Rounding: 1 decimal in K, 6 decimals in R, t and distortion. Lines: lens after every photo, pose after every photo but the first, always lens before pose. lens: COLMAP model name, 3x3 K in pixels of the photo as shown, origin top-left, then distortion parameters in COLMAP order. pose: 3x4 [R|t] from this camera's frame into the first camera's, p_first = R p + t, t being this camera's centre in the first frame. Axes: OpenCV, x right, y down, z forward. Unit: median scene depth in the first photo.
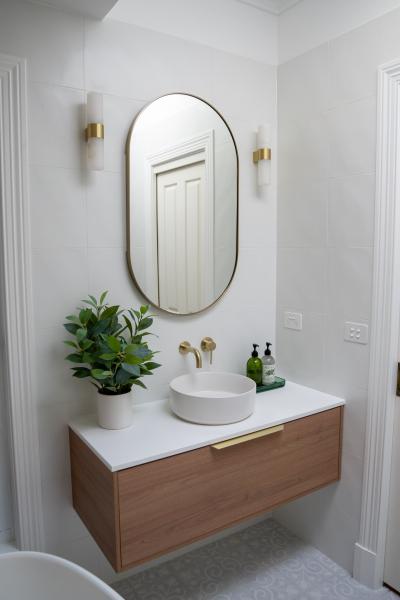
lens RADIAL K [[445.8, 0, 195.7], [0, 445.8, 307.9], [0, 0, 1]] dist [-0.074758, 0.028301]
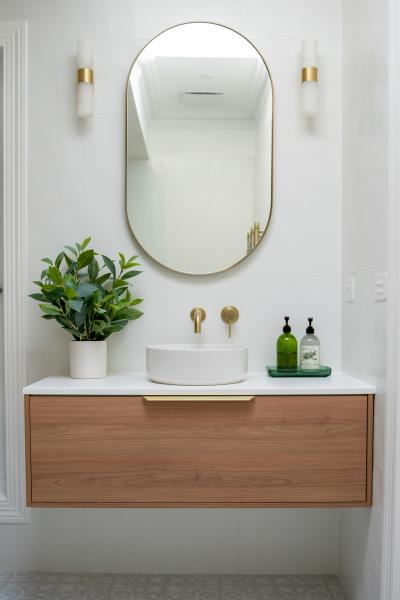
lens RADIAL K [[593.6, 0, 196.4], [0, 593.6, 352.4], [0, 0, 1]] dist [-0.056751, 0.000000]
pose [[0.840890, 0.041956, -0.539577, 0.600361], [-0.072802, 0.996698, -0.035955, 0.206755], [0.536287, 0.069517, 0.841168, 0.052454]]
